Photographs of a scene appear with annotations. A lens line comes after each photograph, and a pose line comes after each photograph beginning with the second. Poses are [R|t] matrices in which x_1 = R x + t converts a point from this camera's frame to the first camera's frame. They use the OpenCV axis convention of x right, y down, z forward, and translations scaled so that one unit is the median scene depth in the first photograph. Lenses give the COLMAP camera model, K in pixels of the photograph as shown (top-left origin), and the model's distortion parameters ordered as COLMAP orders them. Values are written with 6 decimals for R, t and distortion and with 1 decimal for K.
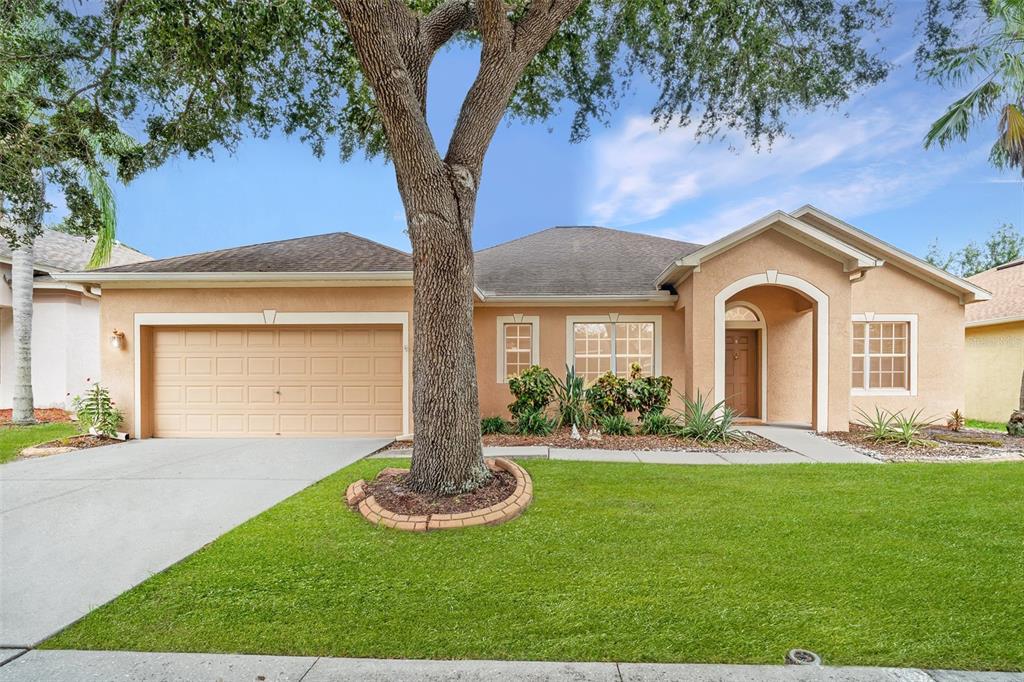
lens RADIAL K [[483.3, 0, 512.0], [0, 483.3, 341.0], [0, 0, 1]] dist [-0.000179, 0.000221]
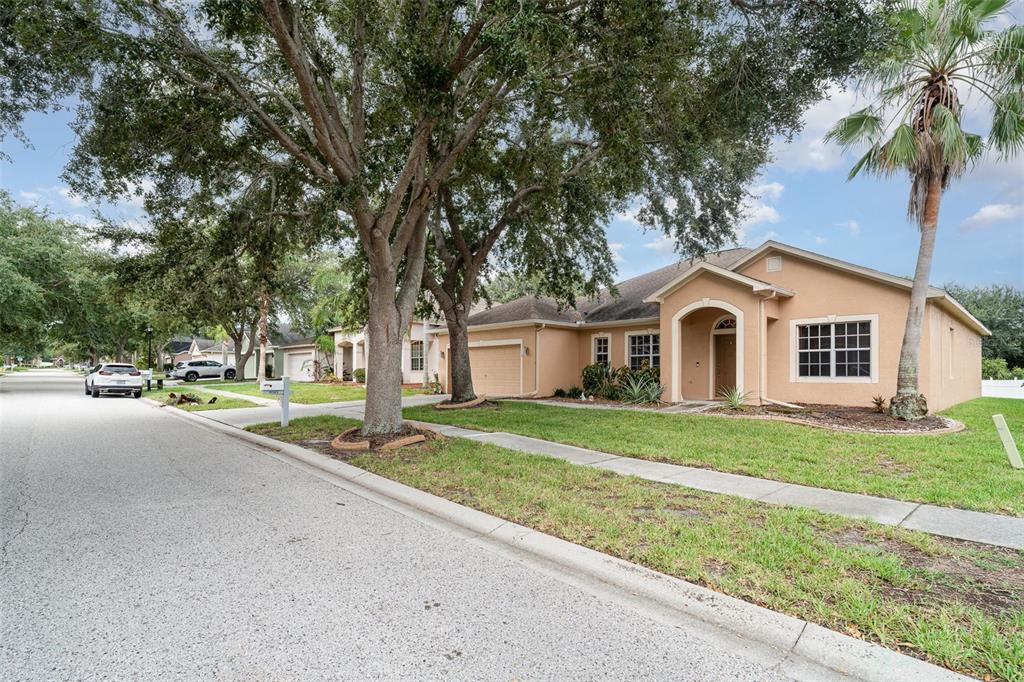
lens RADIAL K [[483.3, 0, 512.0], [0, 483.3, 341.0], [0, 0, 1]] dist [-0.000179, 0.000221]
pose [[0.714940, -0.045130, -0.697728, 1.019222], [0.048454, 0.998714, -0.014948, -0.015041], [0.697505, -0.023121, 0.716207, -0.462451]]
